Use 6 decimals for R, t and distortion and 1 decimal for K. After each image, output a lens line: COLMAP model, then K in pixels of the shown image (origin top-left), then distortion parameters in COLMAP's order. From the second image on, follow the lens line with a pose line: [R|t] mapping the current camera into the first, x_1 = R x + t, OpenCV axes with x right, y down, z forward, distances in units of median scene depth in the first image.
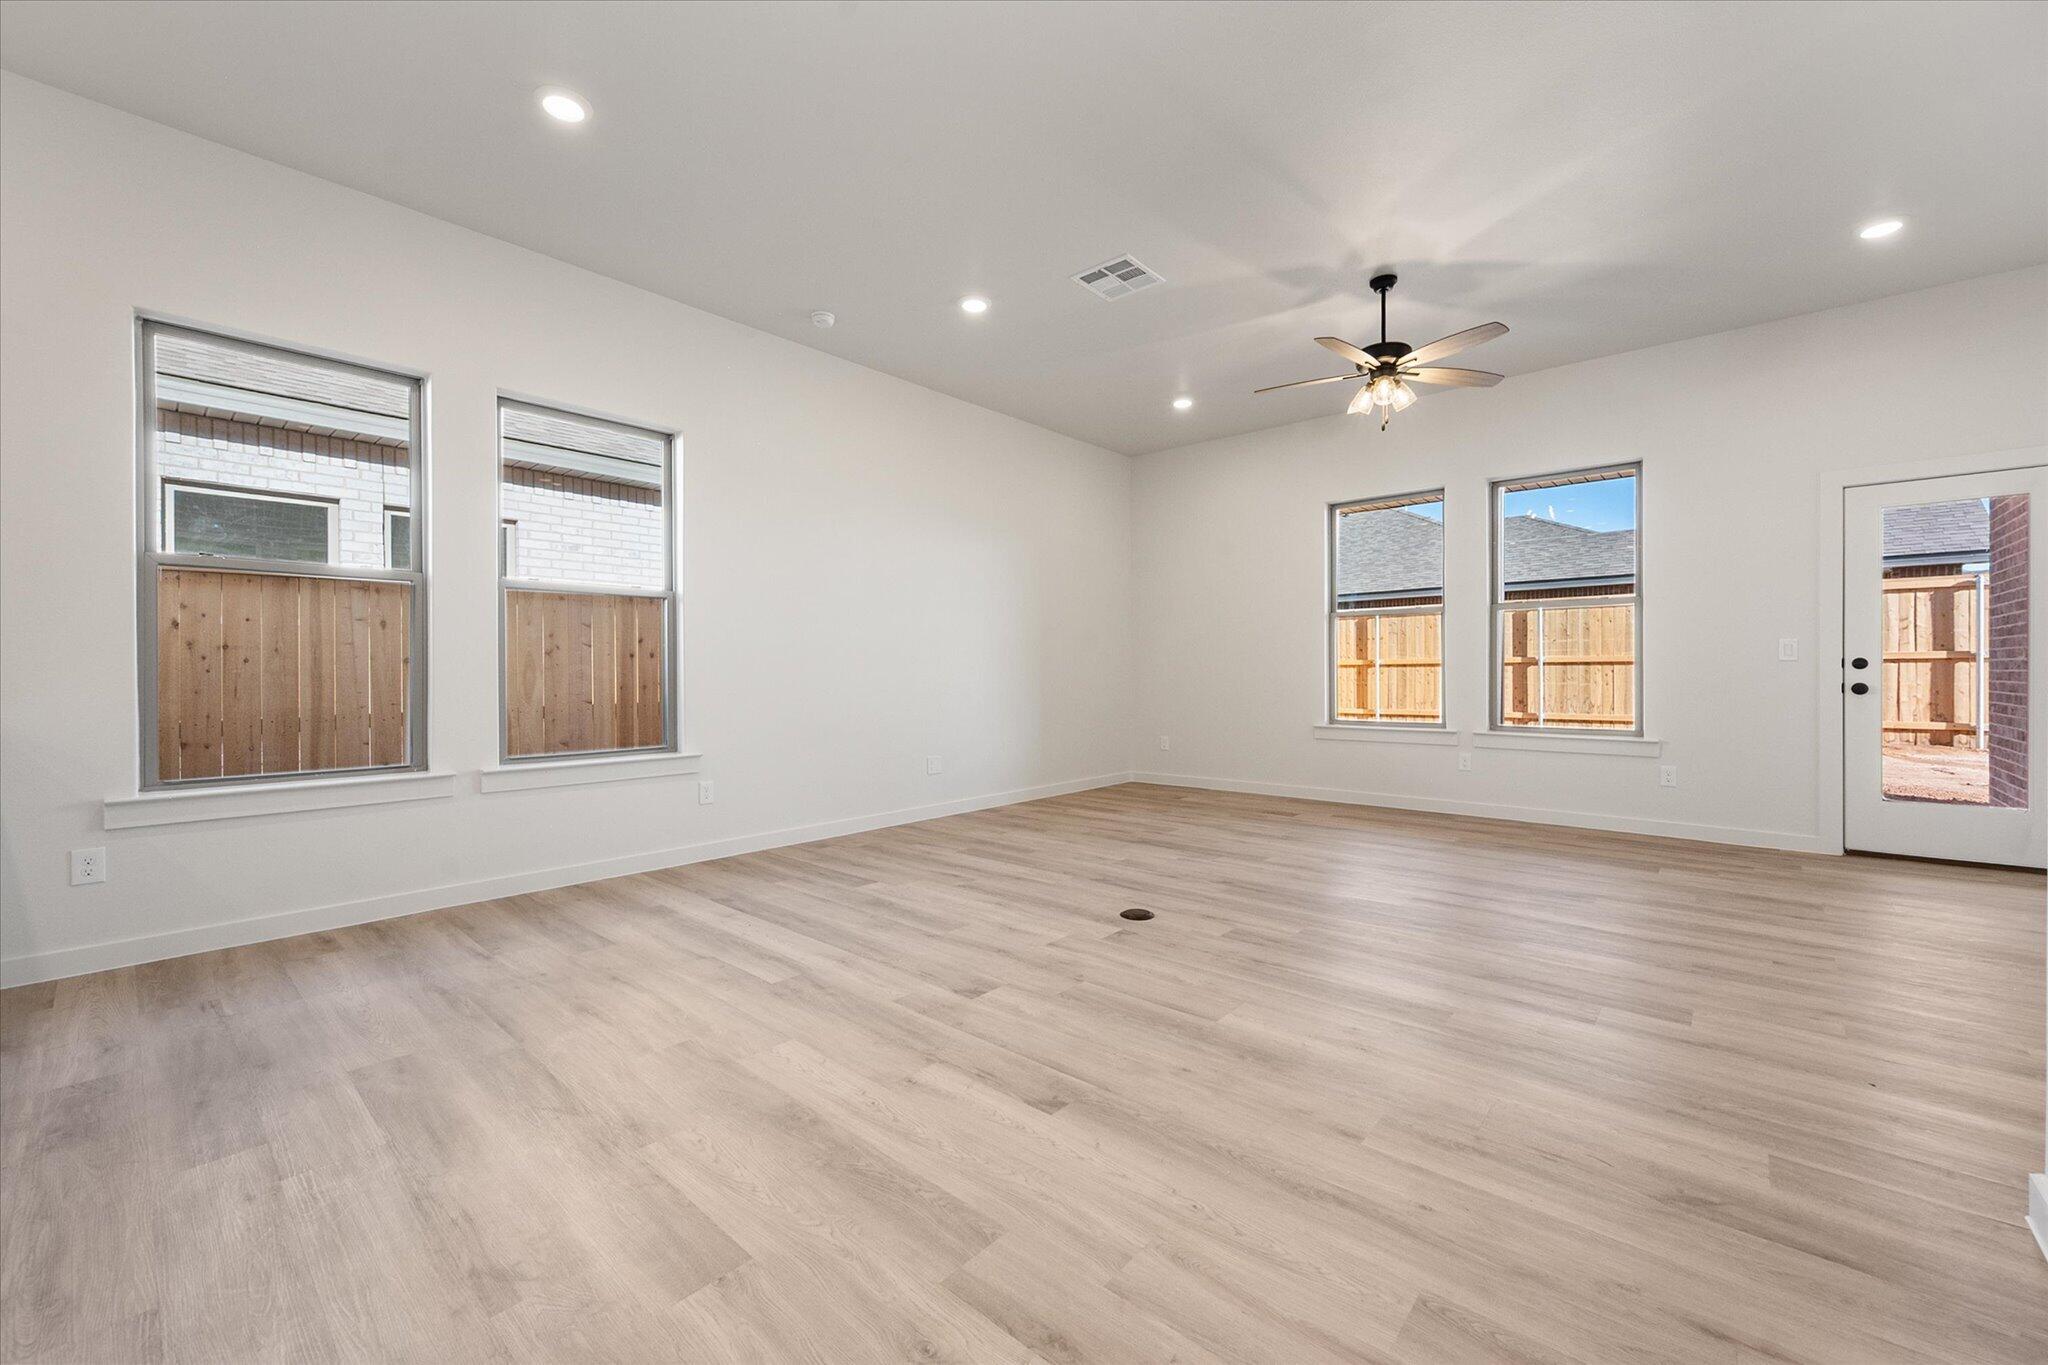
lens RADIAL K [[809.1, 0, 1025.5], [0, 809.1, 680.3], [0, 0, 1]] dist [-0.001376, 0.000016]
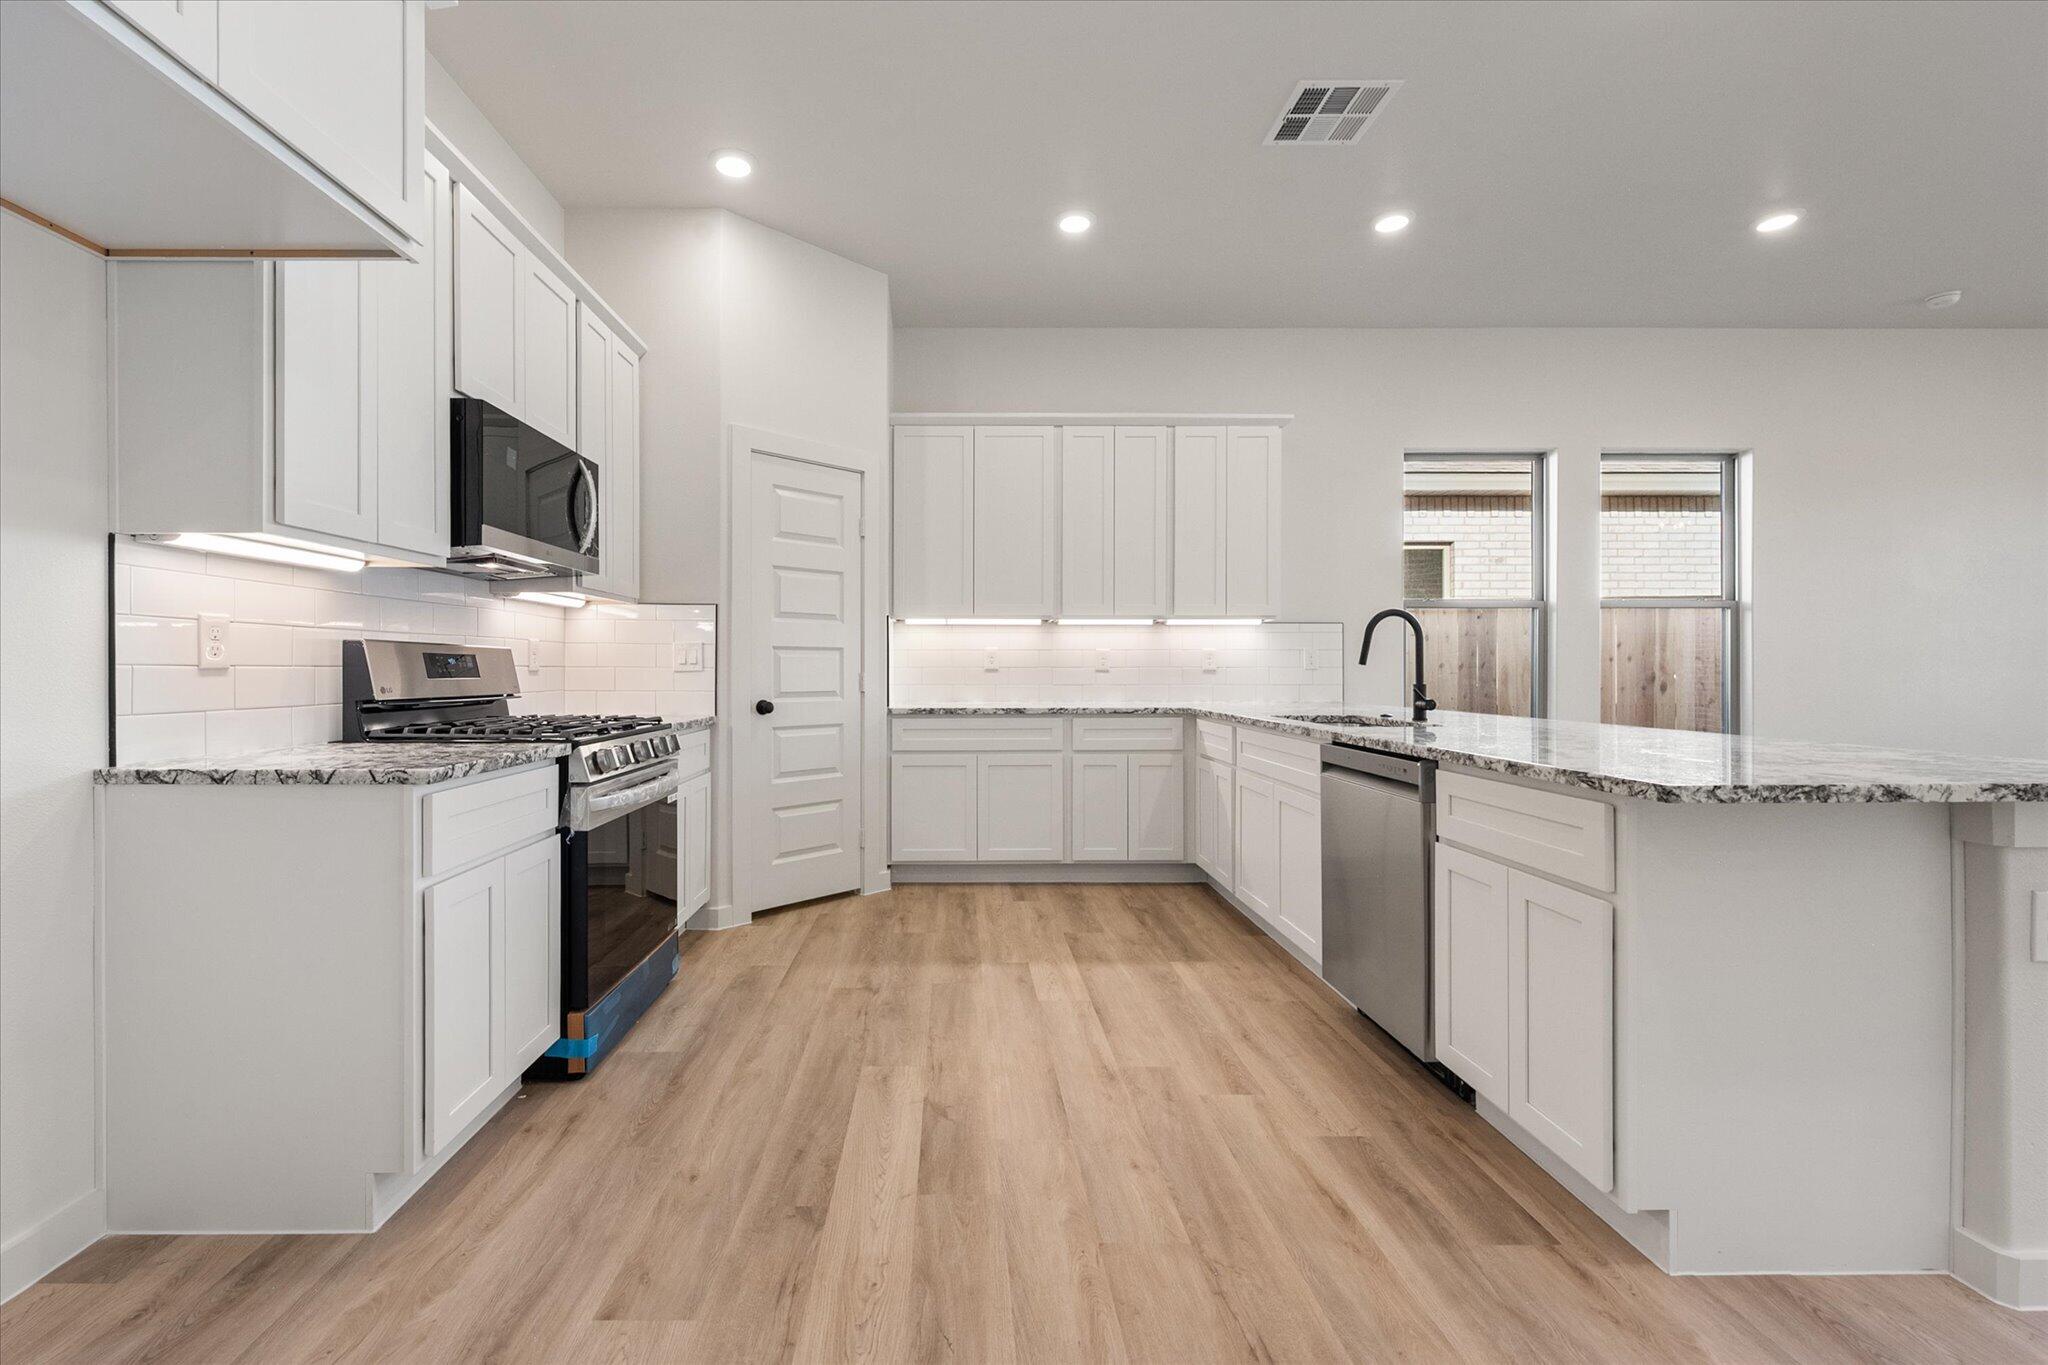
lens RADIAL K [[866.3, 0, 961.8], [0, 866.3, 671.1], [0, 0, 1]] dist [-0.000309, -0.000045]
pose [[0.668401, 0.003554, -0.743793, -0.361775], [-0.008775, 0.999957, -0.003107, -0.007450], [0.743750, 0.008603, 0.668403, -0.693597]]
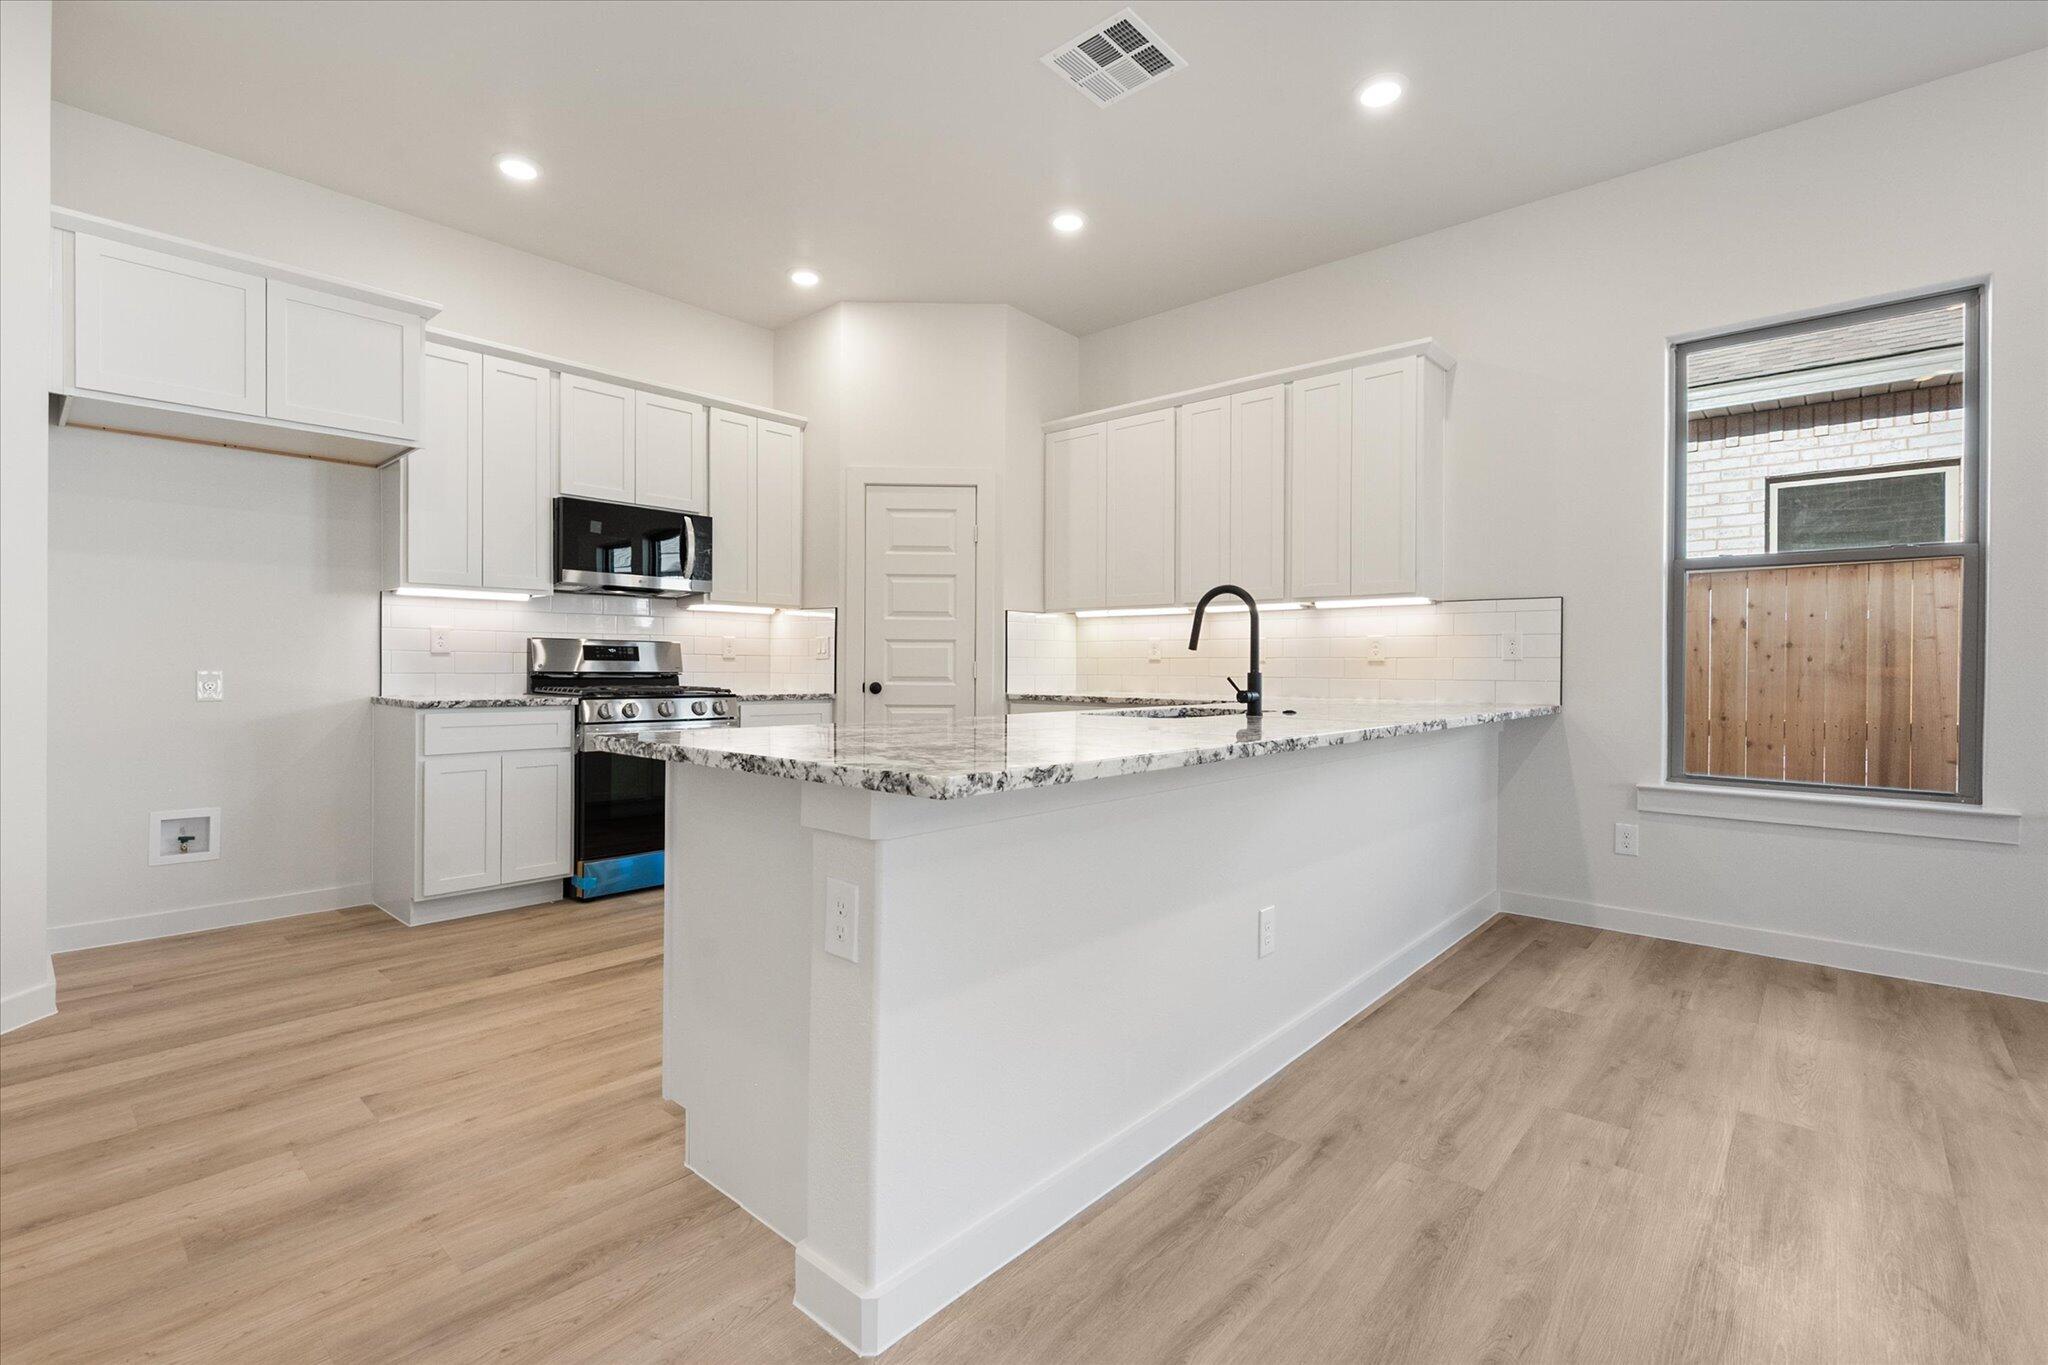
lens RADIAL K [[910.8, 0, 1020.7], [0, 910.8, 674.7], [0, 0, 1]] dist [-0.000903, -0.000226]
pose [[-0.002533, 0.011422, -0.999932, 0.117082], [-0.016611, 0.999796, 0.011463, -0.004411], [0.999859, 0.016639, -0.002343, 0.114876]]
